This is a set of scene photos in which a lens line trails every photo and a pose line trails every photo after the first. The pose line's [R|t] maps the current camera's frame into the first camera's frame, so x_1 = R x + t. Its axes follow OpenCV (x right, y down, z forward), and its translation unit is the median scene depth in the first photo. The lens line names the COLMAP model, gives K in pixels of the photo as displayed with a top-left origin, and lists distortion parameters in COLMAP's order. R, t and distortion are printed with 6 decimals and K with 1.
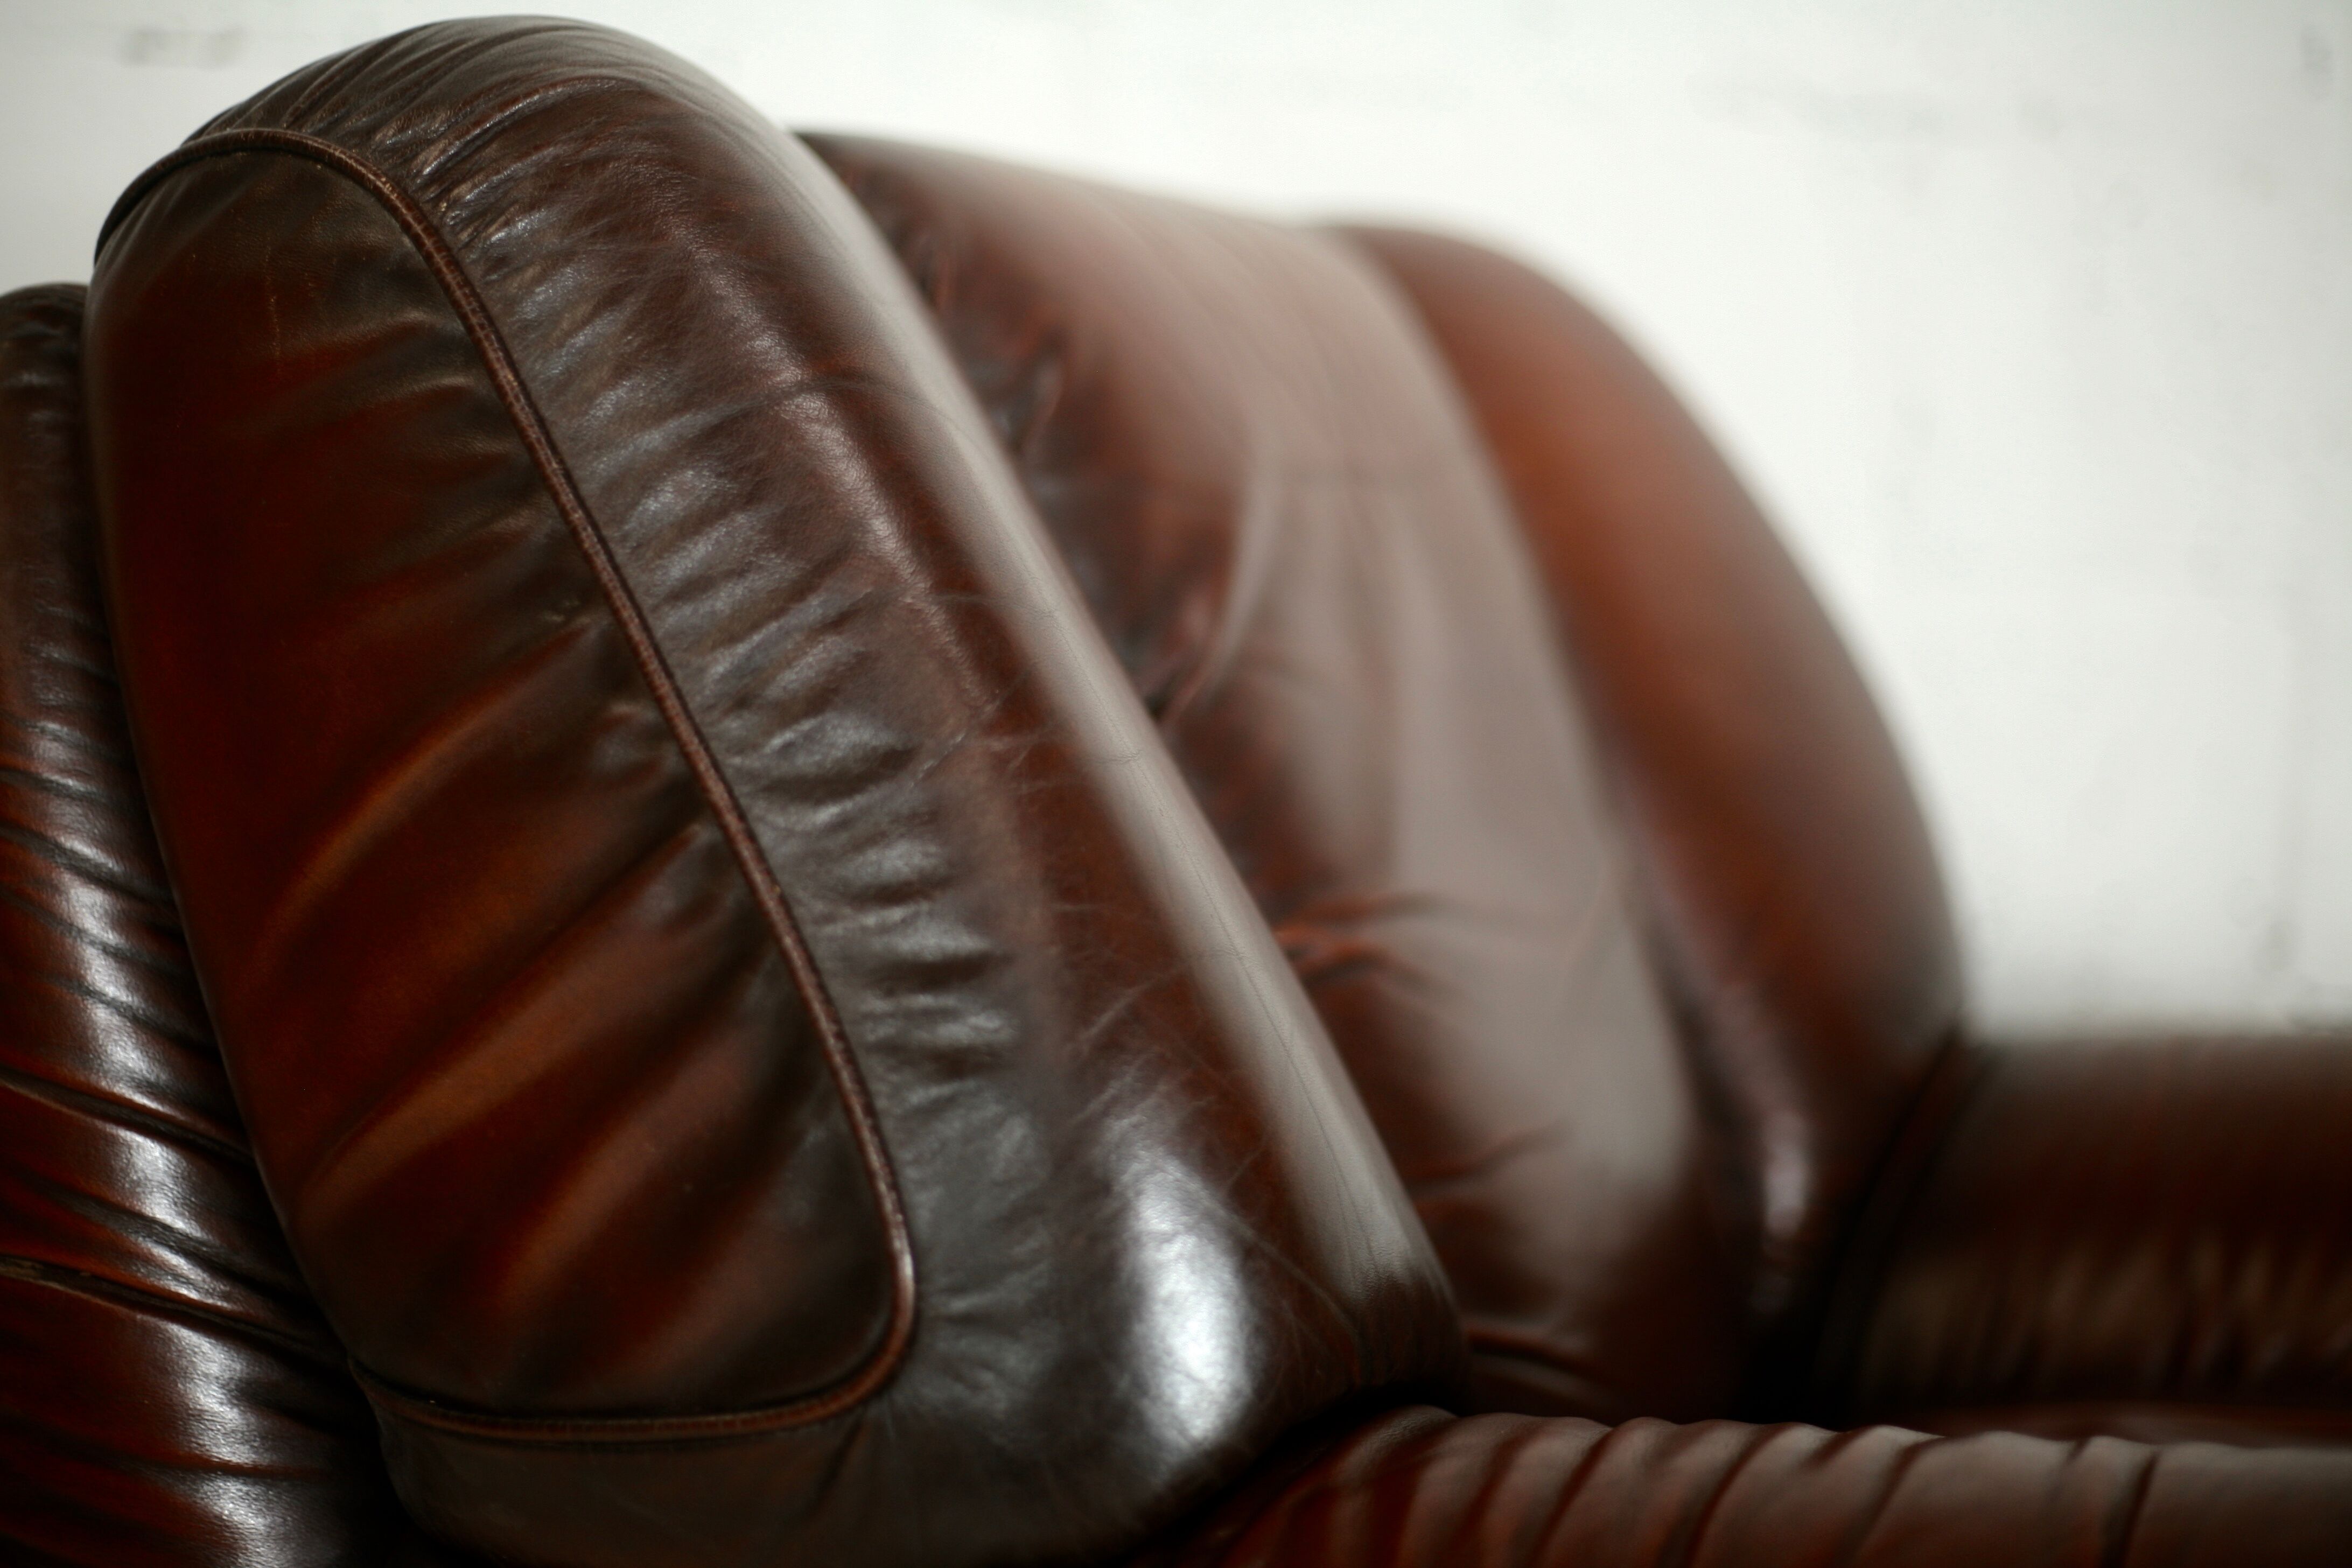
lens RADIAL K [[3476.7, 0, 1192.2], [0, 3476.7, 783.1], [0, 0, 1]] dist [-0.123367, 0.014976]
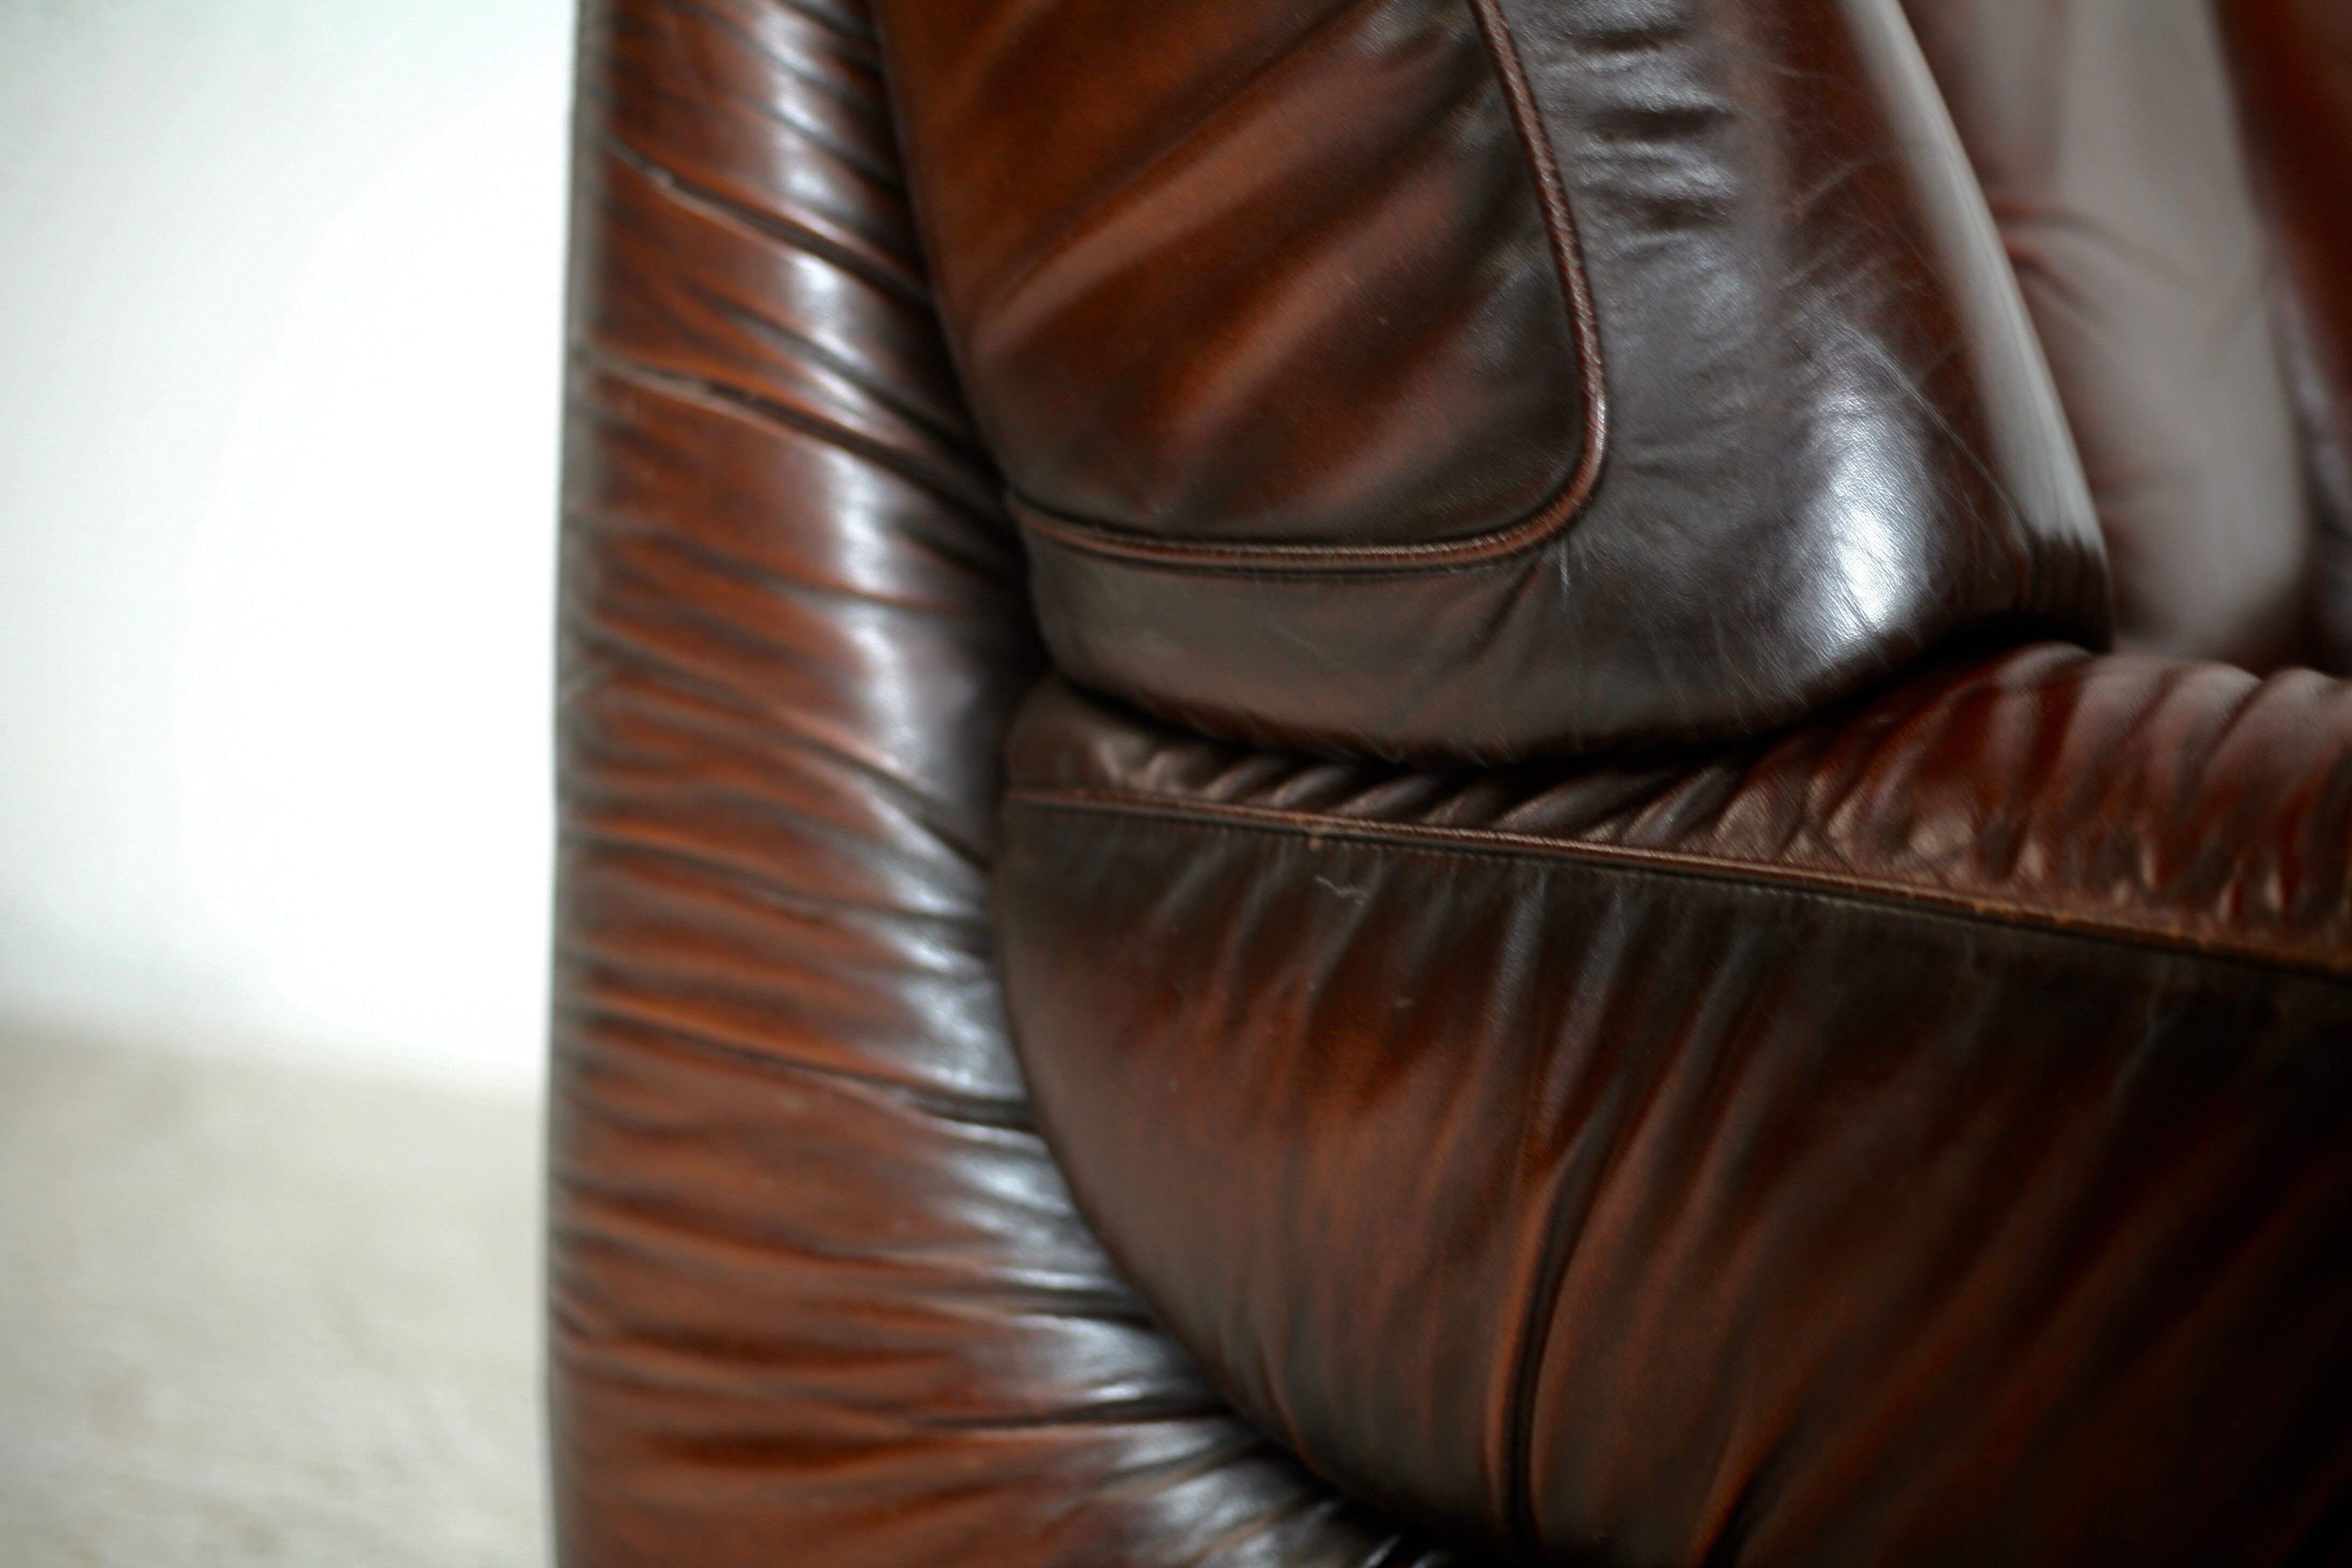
lens RADIAL K [[3476.7, 0, 1192.2], [0, 3476.7, 783.1], [0, 0, 1]] dist [-0.123367, 0.014976]
pose [[0.987095, 0.107400, -0.118776, -0.067394], [-0.091042, 0.986587, 0.135491, 0.119016], [0.131734, -0.122929, 0.983633, -0.007762]]
